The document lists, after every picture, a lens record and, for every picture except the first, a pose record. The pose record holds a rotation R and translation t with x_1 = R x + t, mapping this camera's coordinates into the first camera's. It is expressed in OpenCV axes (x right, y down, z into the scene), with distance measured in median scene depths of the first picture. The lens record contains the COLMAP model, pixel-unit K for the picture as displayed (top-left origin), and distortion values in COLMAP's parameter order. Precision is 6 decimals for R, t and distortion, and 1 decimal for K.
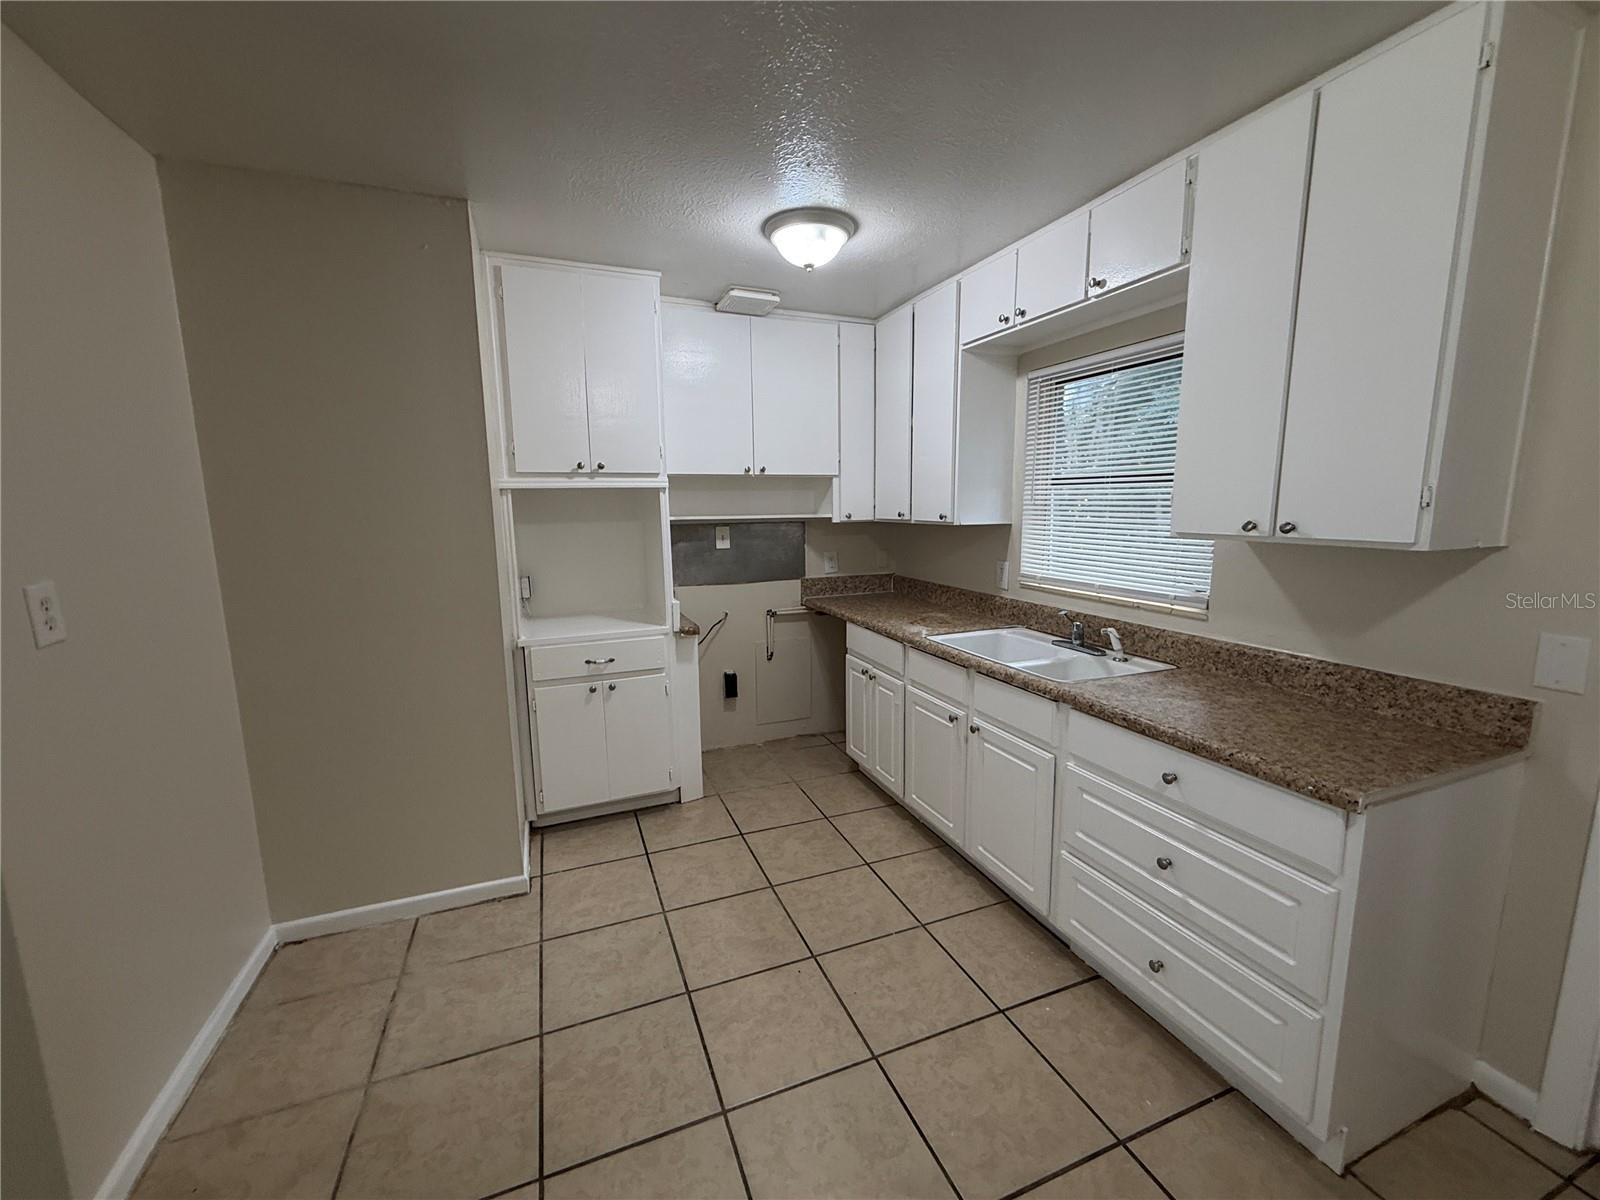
lens RADIAL K [[637.2, 0, 795.7], [0, 637.2, 596.7], [0, 0, 1]] dist [-0.000855, -0.000204]
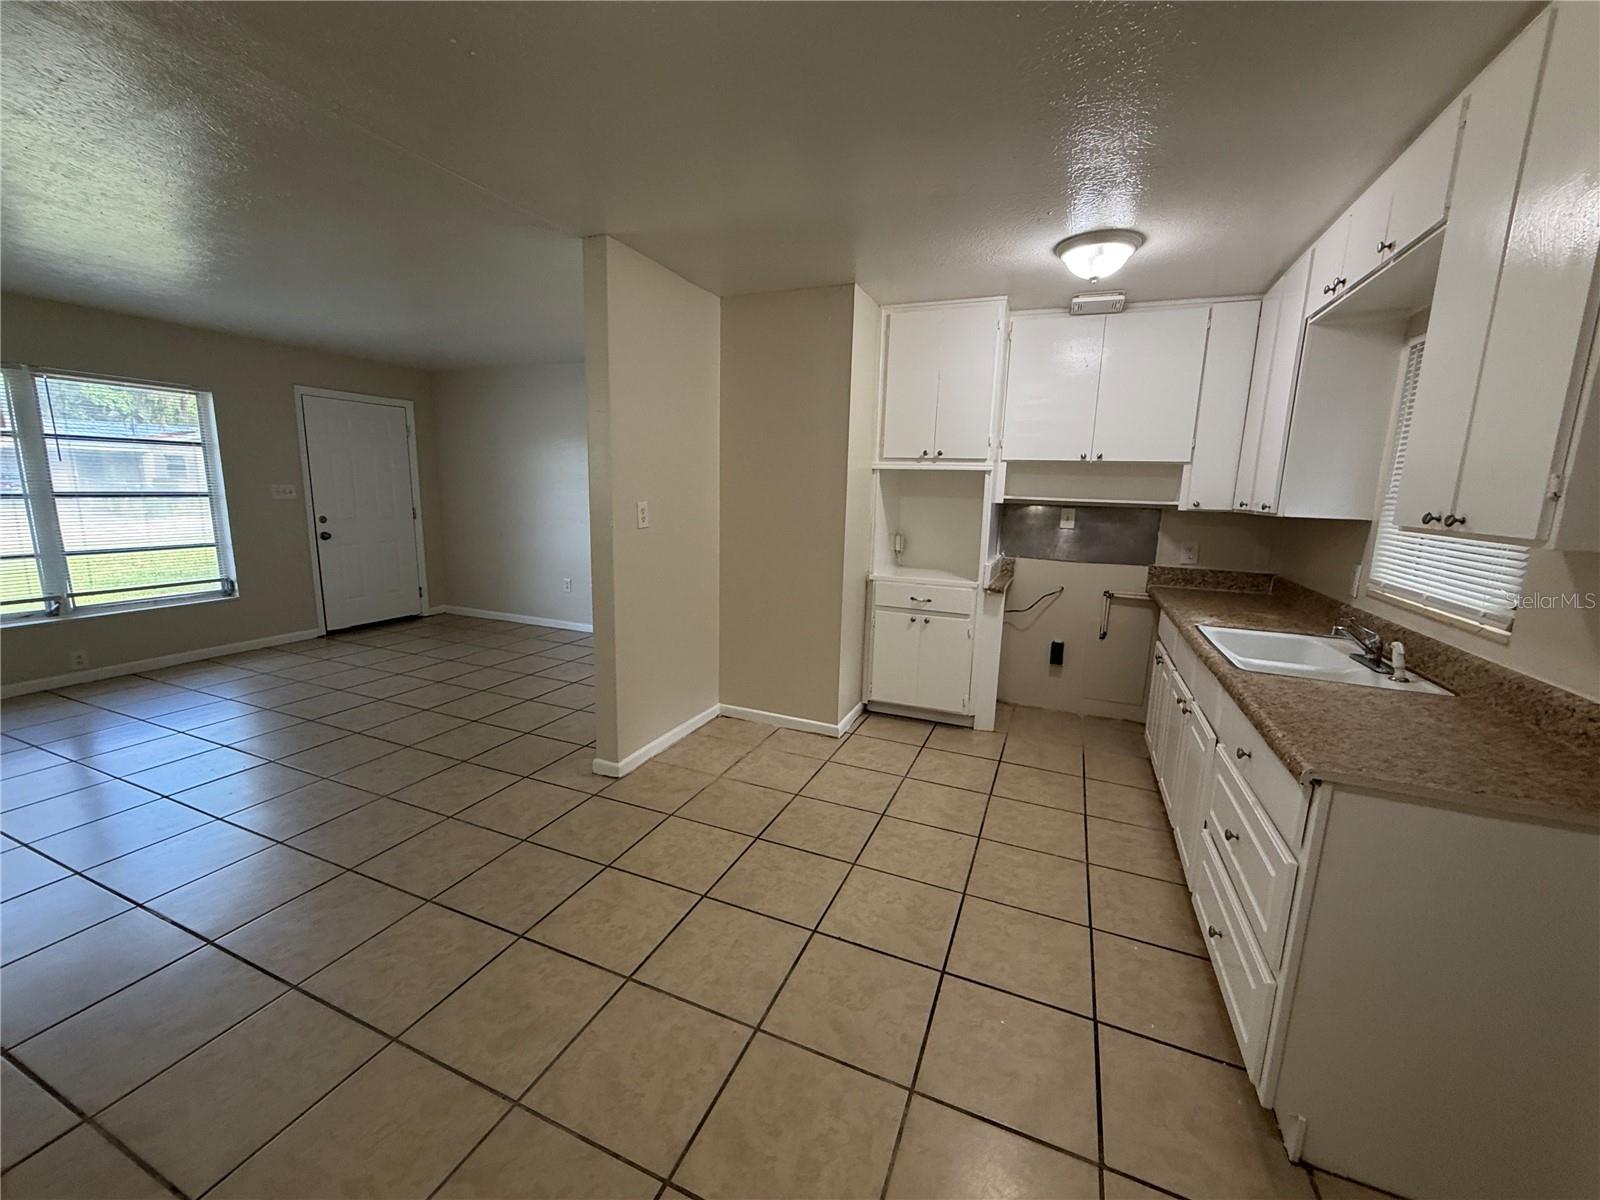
lens RADIAL K [[637.2, 0, 795.7], [0, 637.2, 596.7], [0, 0, 1]] dist [-0.000855, -0.000204]
pose [[0.710533, 0.152183, -0.687011, 0.423112], [-0.140435, 0.987360, 0.073471, 0.033682], [0.689508, 0.044277, 0.722924, -0.148001]]
